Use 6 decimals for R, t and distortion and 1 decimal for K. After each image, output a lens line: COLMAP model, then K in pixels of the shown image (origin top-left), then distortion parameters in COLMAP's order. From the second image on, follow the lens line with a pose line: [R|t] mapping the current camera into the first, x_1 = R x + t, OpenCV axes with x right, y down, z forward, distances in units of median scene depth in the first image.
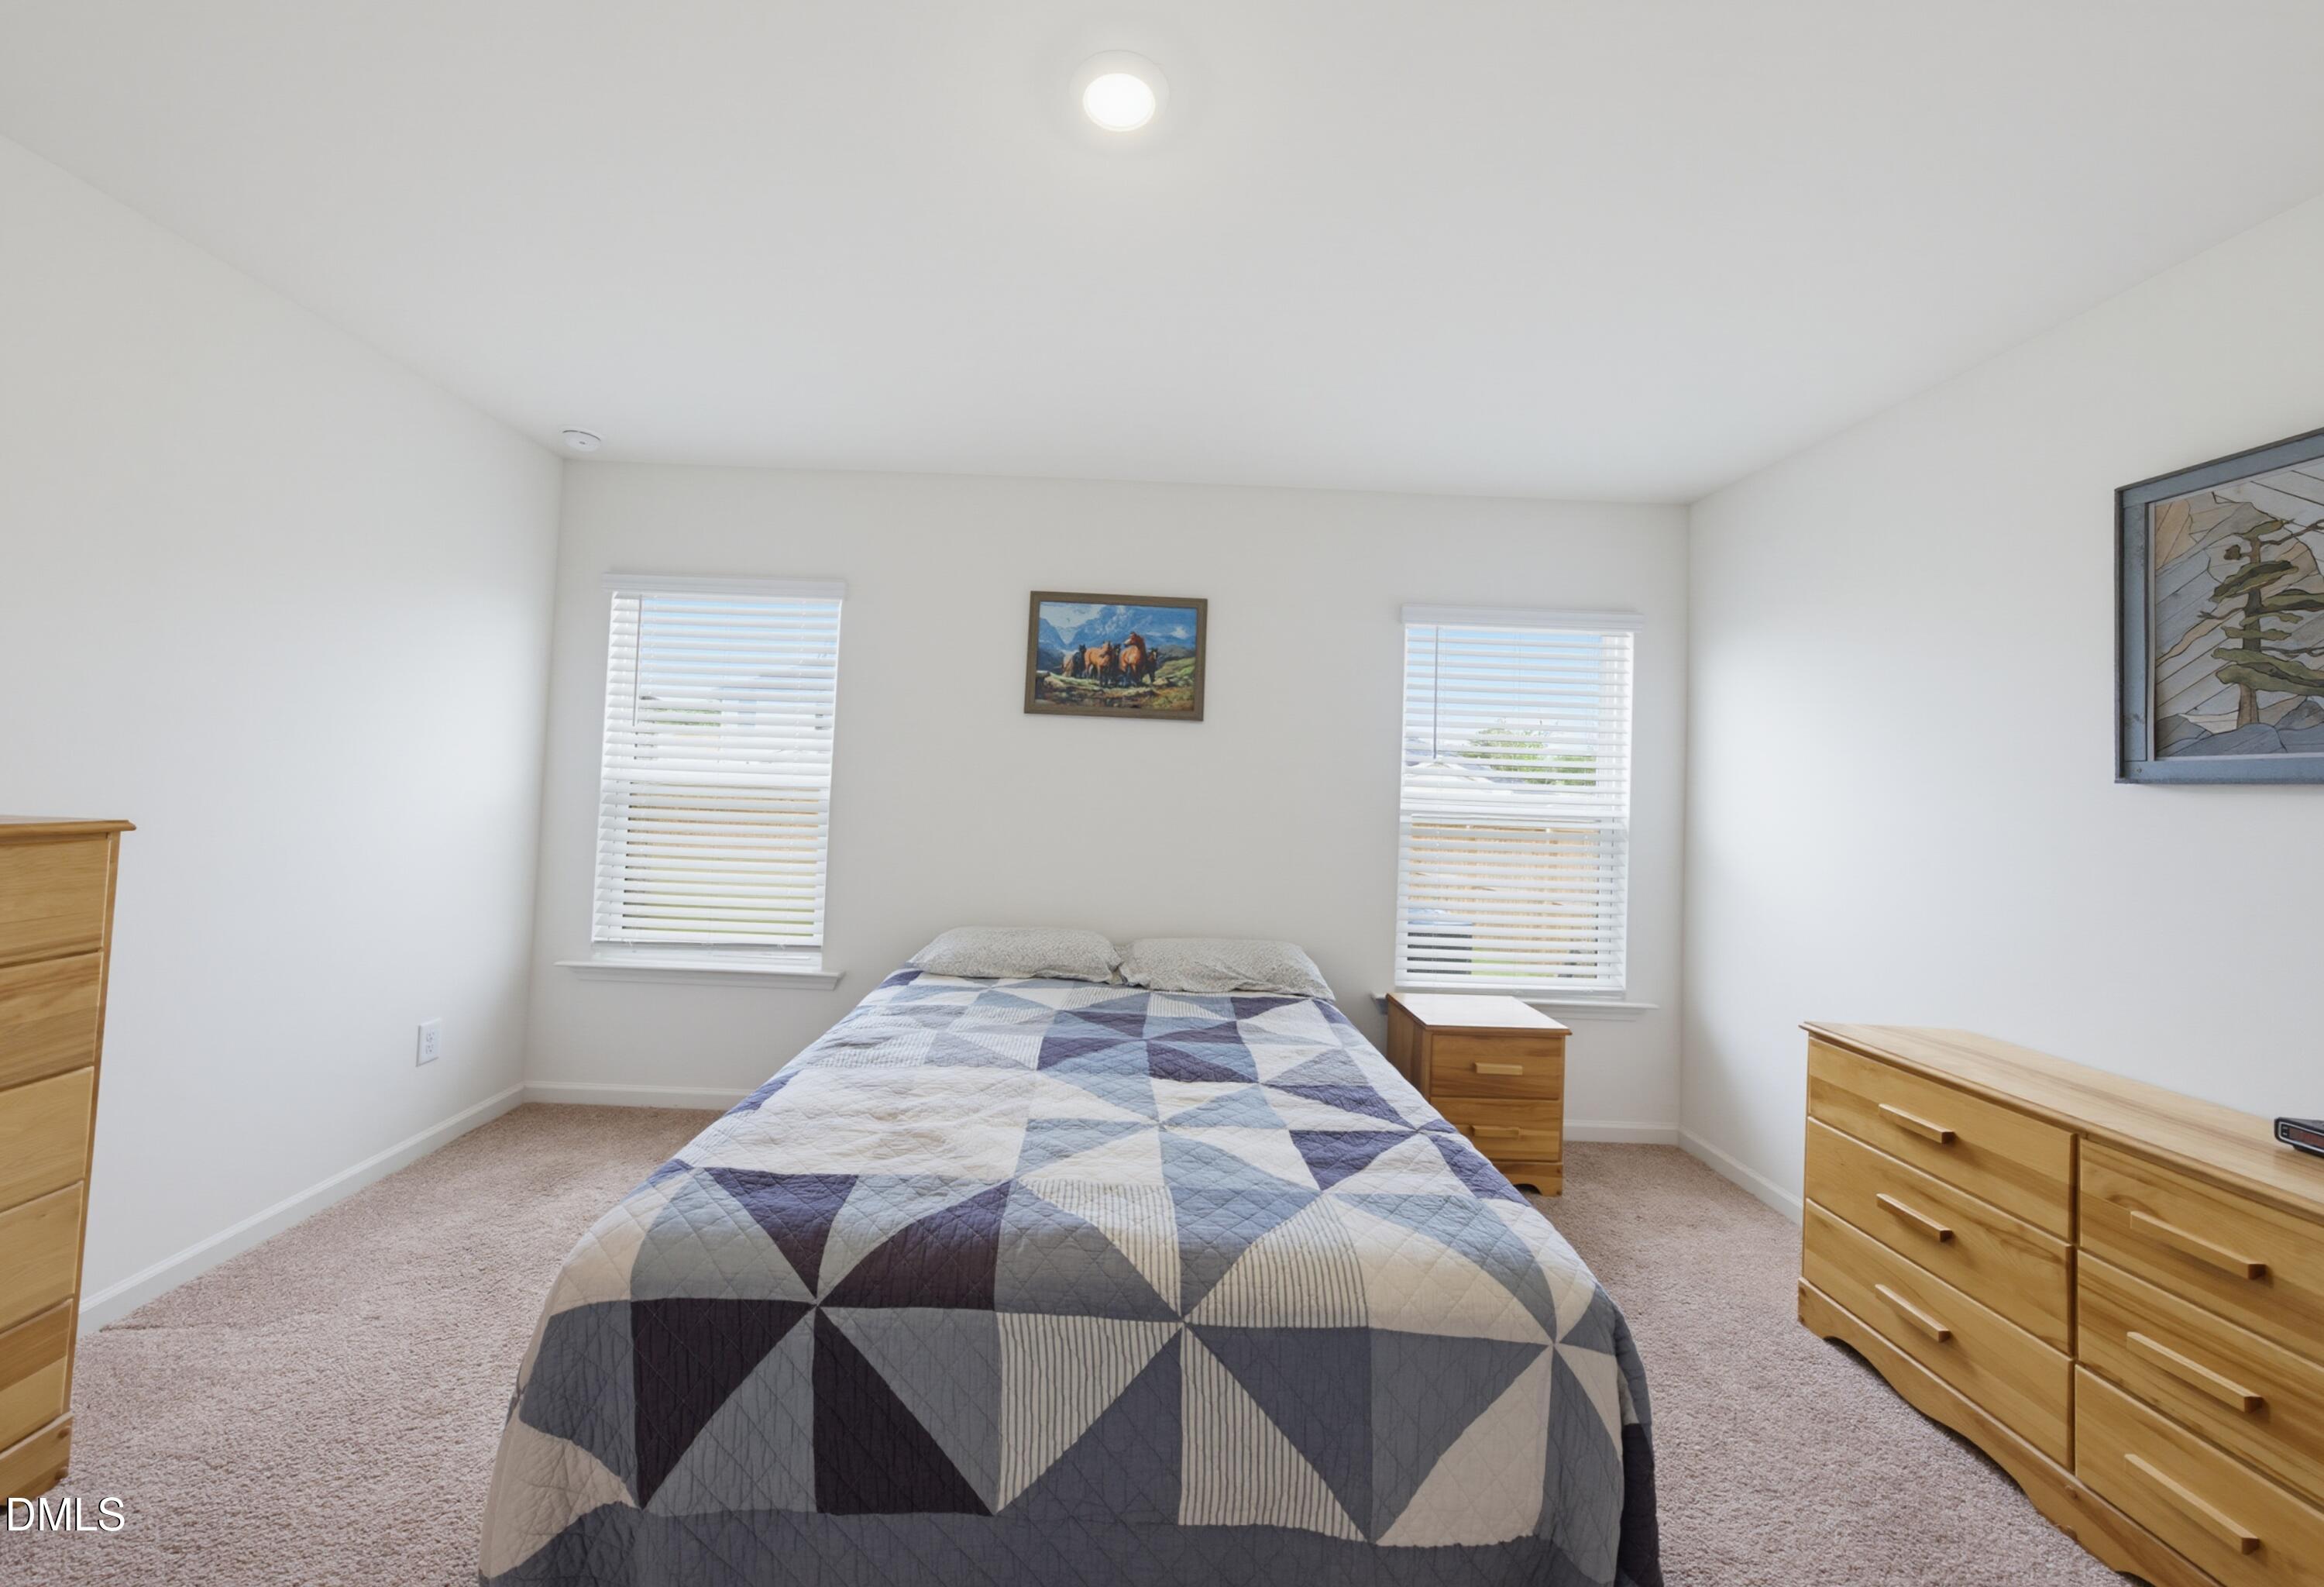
lens RADIAL K [[862.8, 0, 1097.0], [0, 862.8, 743.0], [0, 0, 1]] dist [-0.019447, 0.010307]
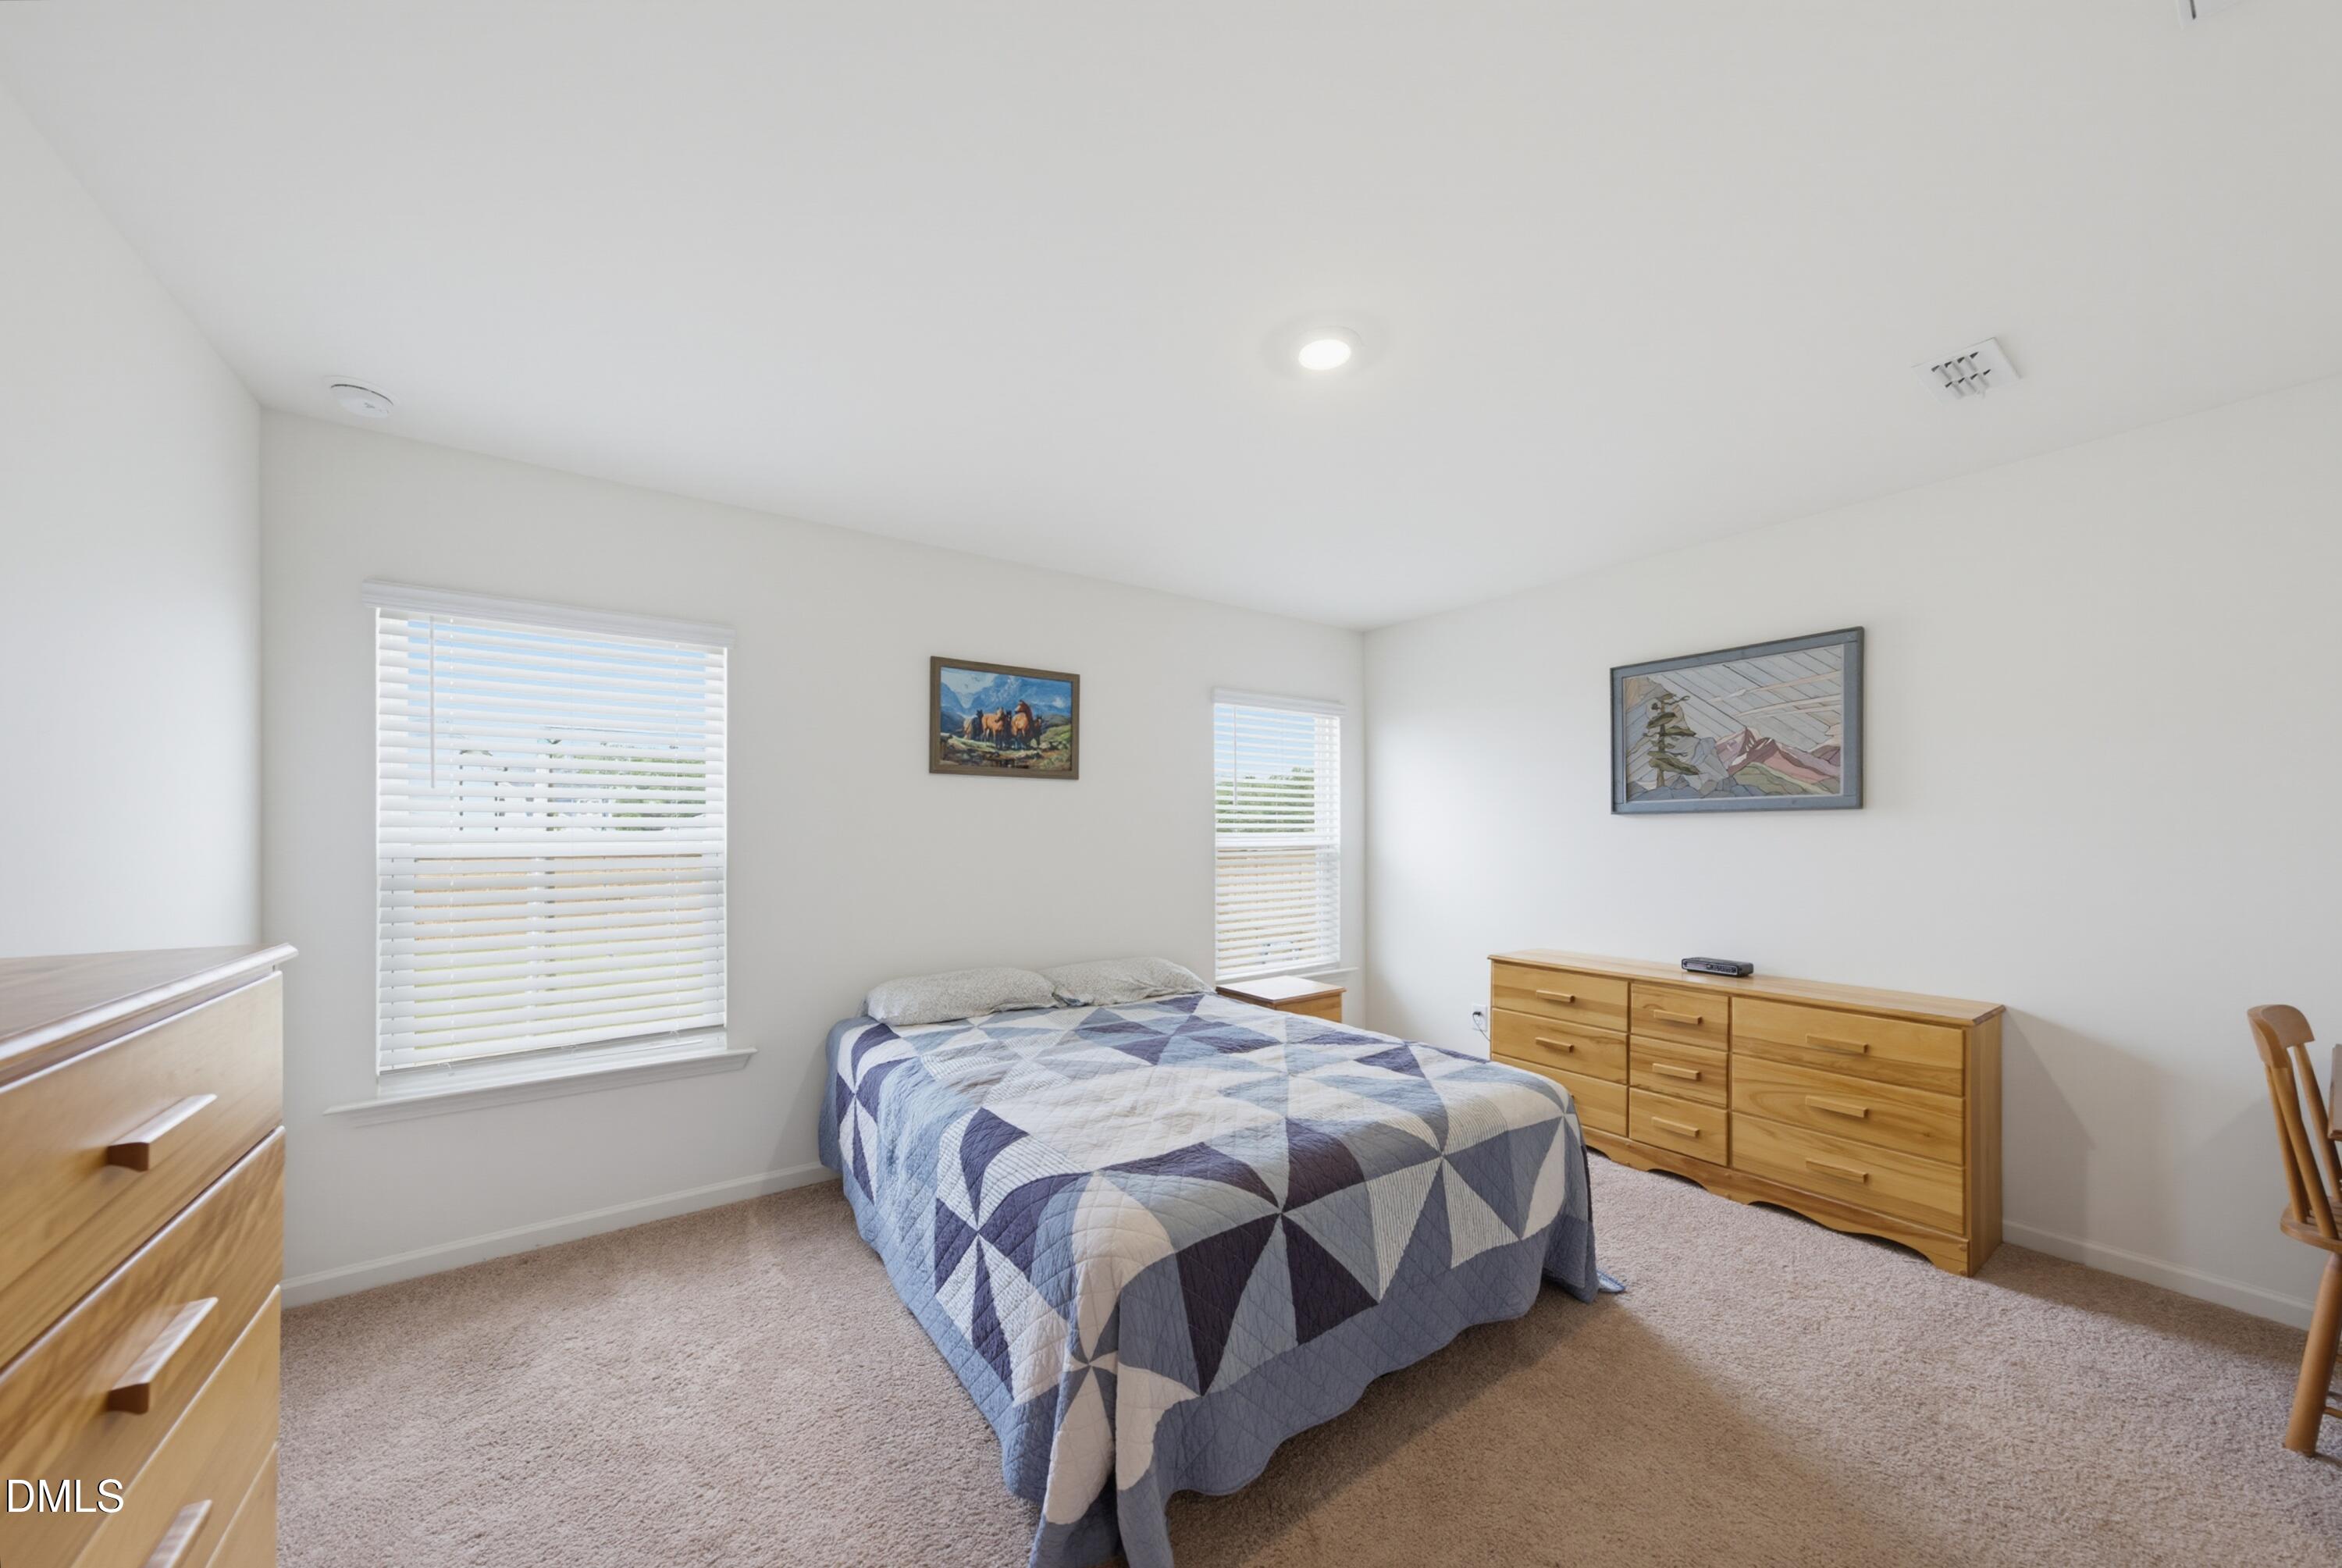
lens RADIAL K [[861.9, 0, 1132.7], [0, 861.9, 818.1], [0, 0, 1]] dist [-0.013228, 0.000074]
pose [[0.815032, -0.032296, 0.578515, -0.664236], [0.009206, 0.999041, 0.042802, -0.030372], [-0.579342, -0.029559, 0.814548, 0.000565]]
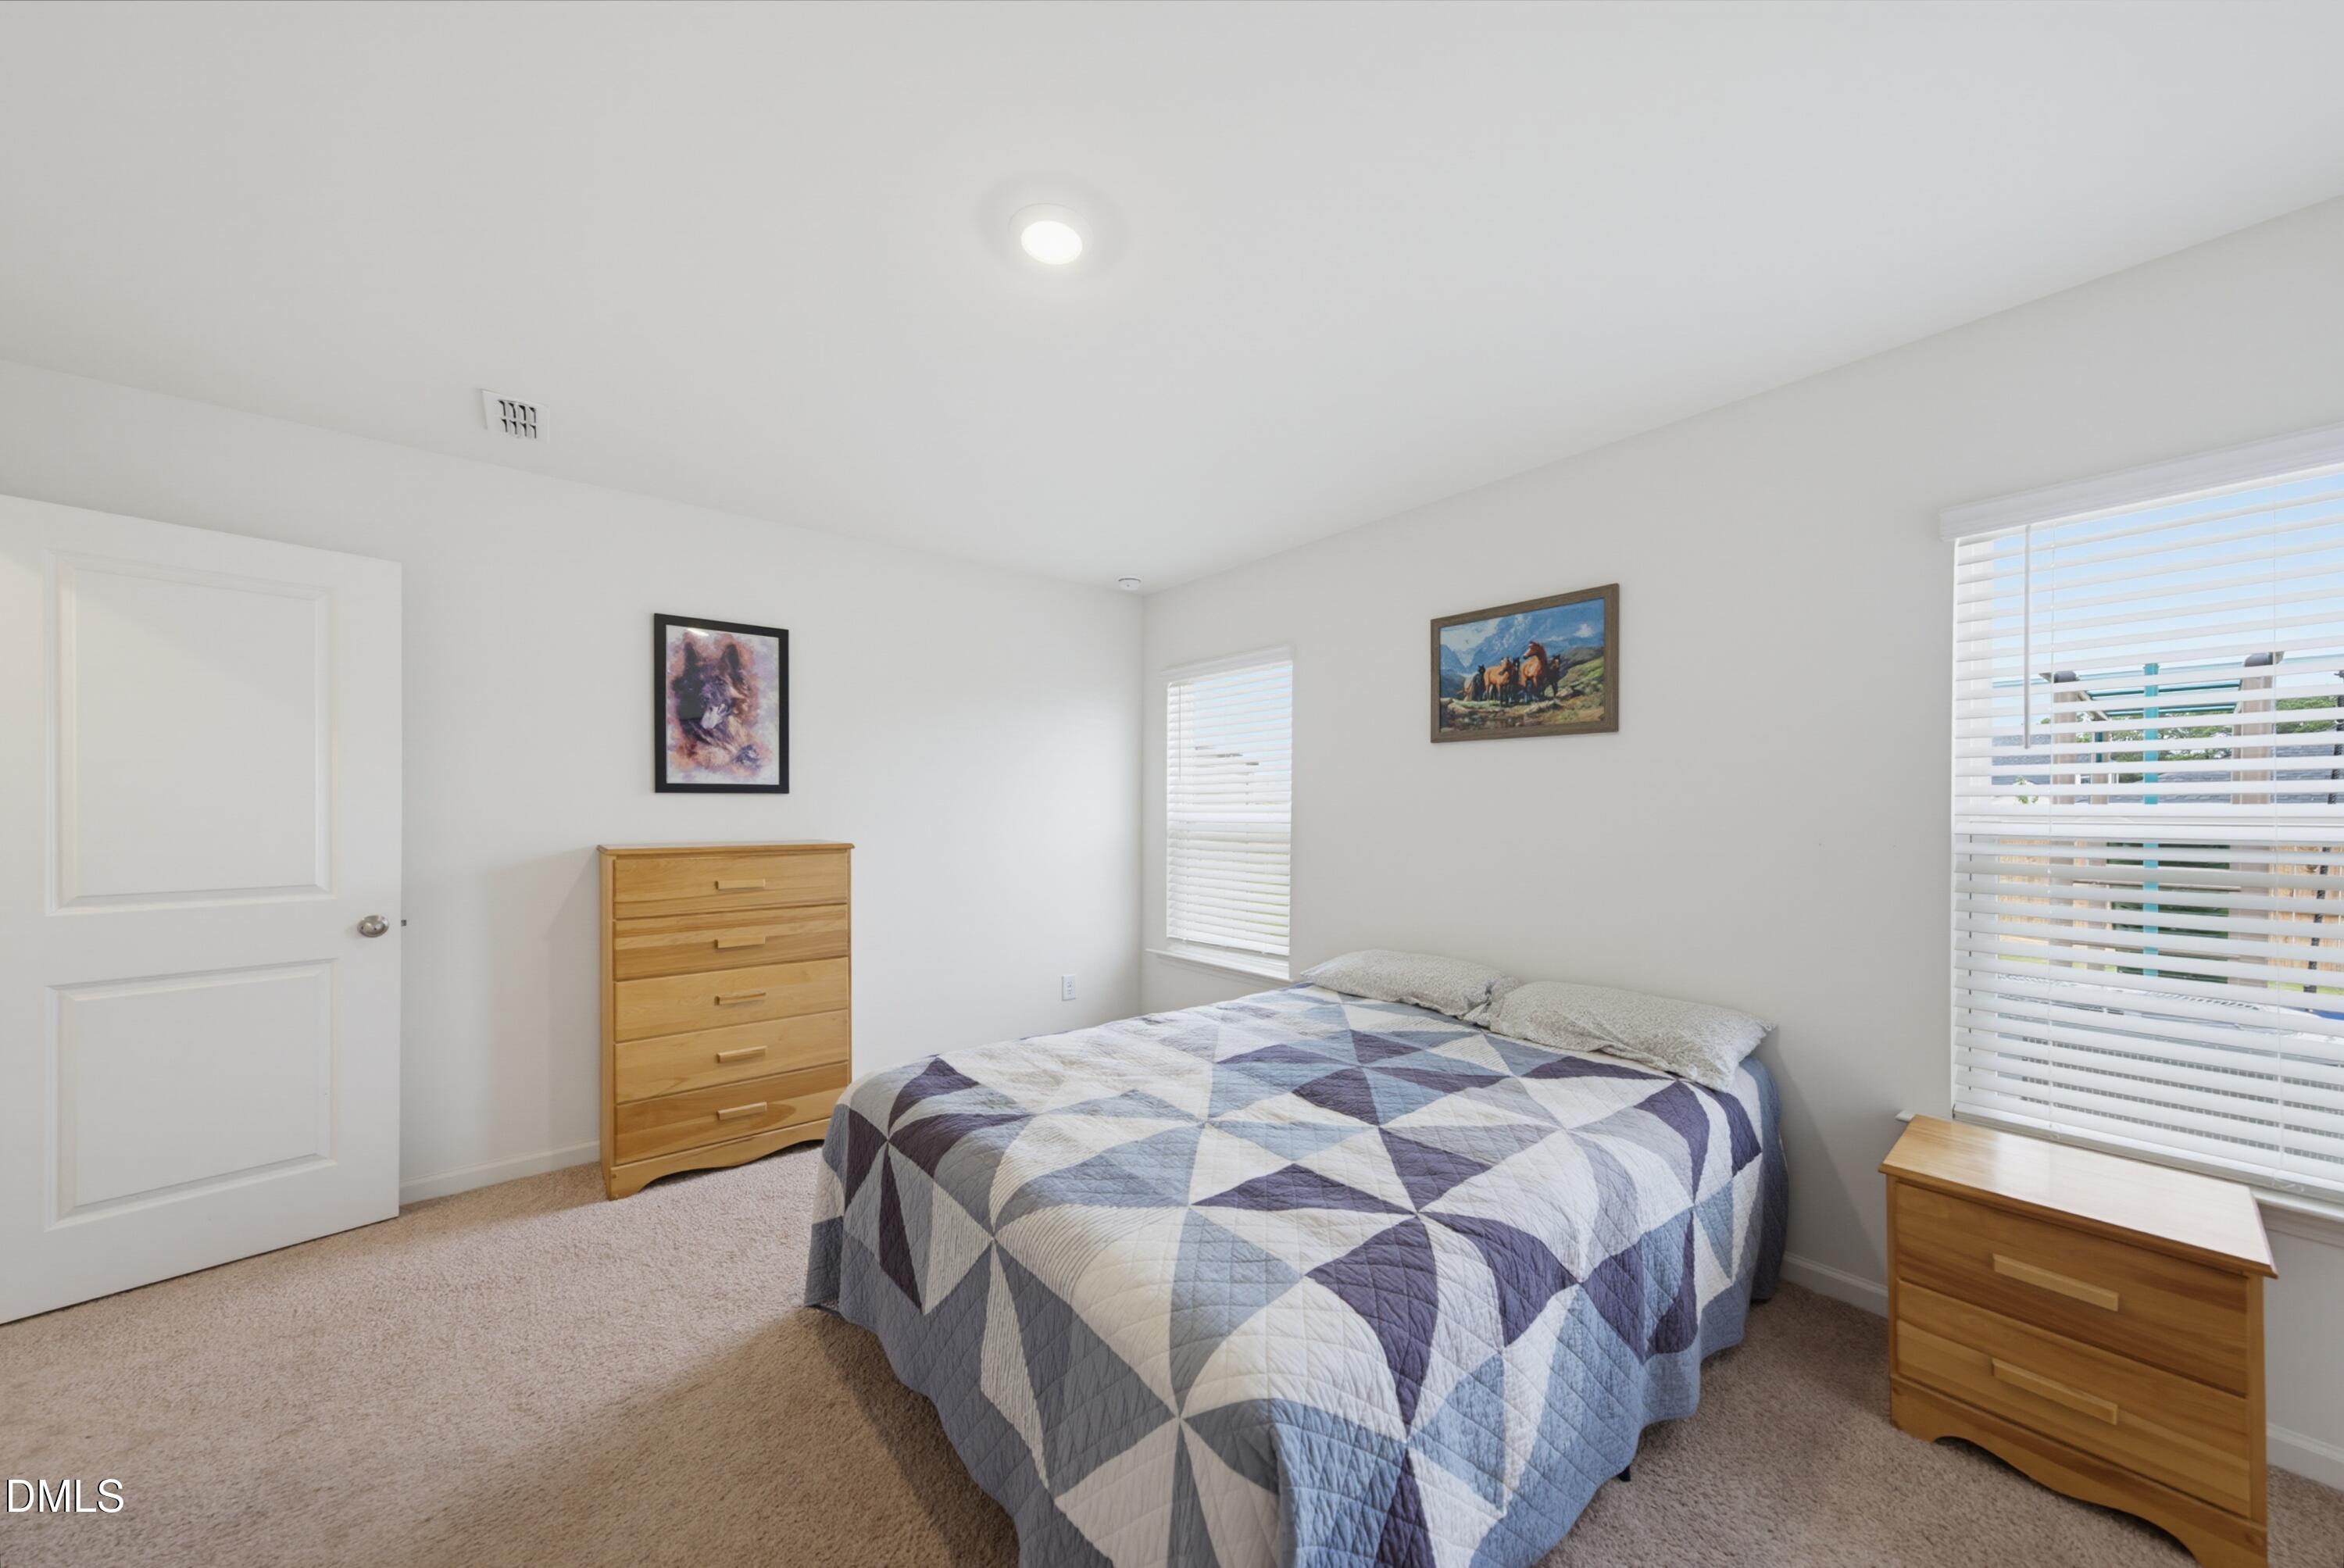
lens RADIAL K [[802.6, 0, 1174.2], [0, 802.6, 790.2], [0, 0, 1]] dist [0.000476, 0.000168]
pose [[0.641334, -0.053781, -0.765375, 0.584900], [0.053163, 0.998258, -0.025599, 0.037509], [0.765418, -0.024272, 0.643076, 0.233741]]
